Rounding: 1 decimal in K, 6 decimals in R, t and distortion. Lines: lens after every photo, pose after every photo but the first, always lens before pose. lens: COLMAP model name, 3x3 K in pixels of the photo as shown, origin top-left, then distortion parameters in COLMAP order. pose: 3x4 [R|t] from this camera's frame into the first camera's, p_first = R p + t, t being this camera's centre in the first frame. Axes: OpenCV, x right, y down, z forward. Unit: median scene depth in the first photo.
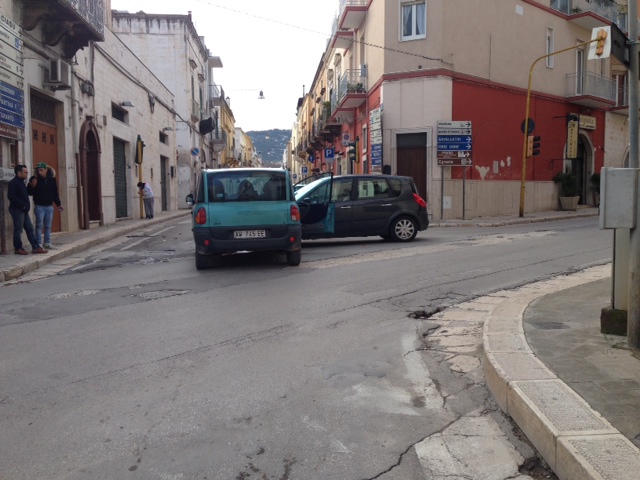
lens RADIAL K [[589.5, 0, 325.8], [0, 589.5, 233.9], [0, 0, 1]] dist [0.057007, 0.000000]
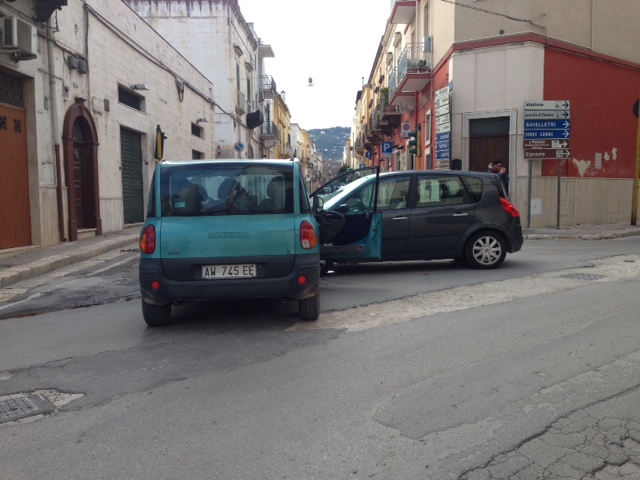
lens RADIAL K [[589.5, 0, 321.2], [0, 589.5, 240.4], [0, 0, 1]] dist [0.057007, 0.000000]
pose [[0.993893, 0.010716, -0.109825, 0.011426], [-0.009098, 0.999843, 0.015224, -0.017520], [0.109970, -0.014132, 0.993834, 0.186313]]
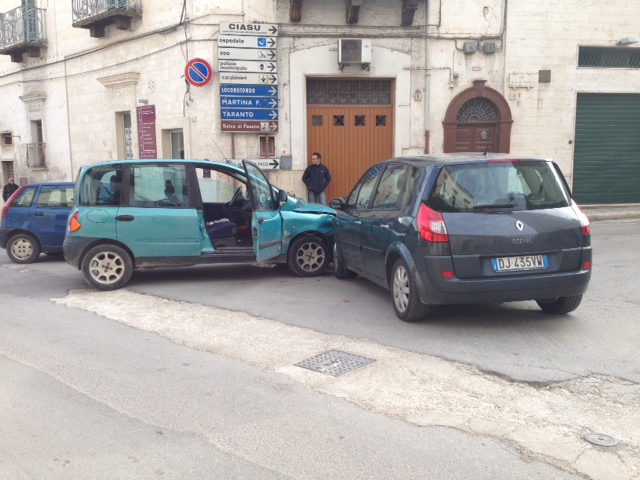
lens RADIAL K [[589.5, 0, 316.9], [0, 589.5, 240.9], [0, 0, 1]] dist [0.057007, 0.000000]
pose [[0.080946, 0.135387, -0.987481, 0.335470], [-0.049921, 0.990039, 0.131646, -0.058358], [0.995468, 0.038640, 0.086898, 0.558137]]
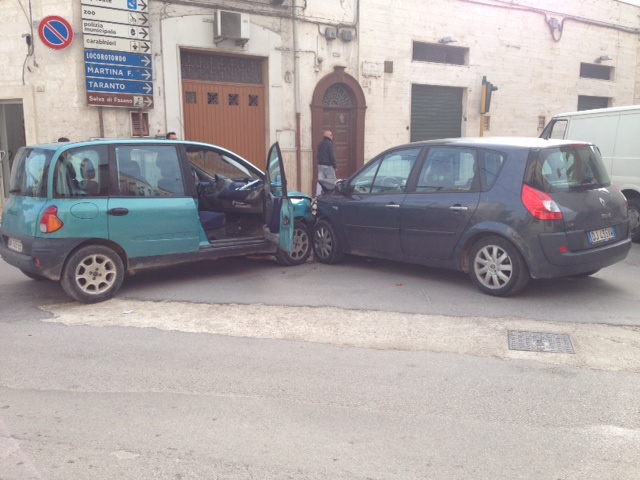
lens RADIAL K [[589.5, 0, 324.1], [0, 589.5, 243.1], [0, 0, 1]] dist [0.057007, 0.000000]
pose [[0.520398, 0.149201, -0.840788, 0.274384], [-0.053236, 0.988371, 0.142439, -0.051148], [0.852263, -0.029365, 0.522289, 0.411787]]
